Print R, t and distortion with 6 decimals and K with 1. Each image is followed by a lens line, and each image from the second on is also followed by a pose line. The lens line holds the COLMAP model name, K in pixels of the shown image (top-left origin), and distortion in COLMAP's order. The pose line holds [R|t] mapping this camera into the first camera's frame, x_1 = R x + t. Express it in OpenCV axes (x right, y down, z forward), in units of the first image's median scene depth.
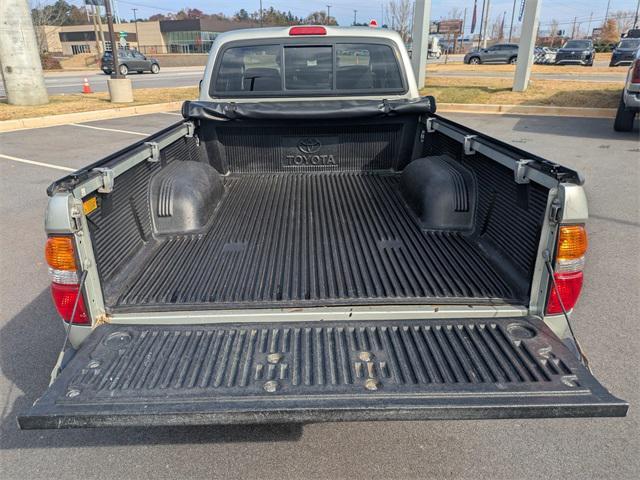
lens RADIAL K [[454.0, 0, 320.0], [0, 454.0, 240.0], [0, 0, 1]] dist [0.022246, -0.001295]
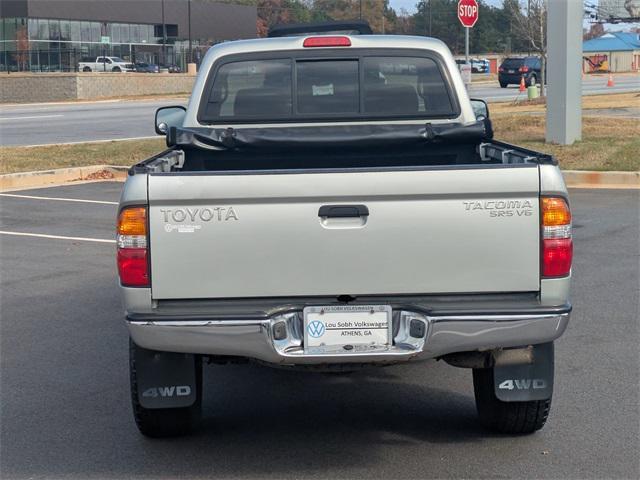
lens RADIAL K [[1307.2, 0, 320.0], [0, 1307.2, 240.0], [0, 0, 1]] dist [0.040696, 0.126200]
pose [[0.999845, -0.004827, -0.016903, -0.003629], [0.000322, 0.966421, -0.256962, 0.458194], [0.017576, 0.256917, 0.966274, -1.108761]]
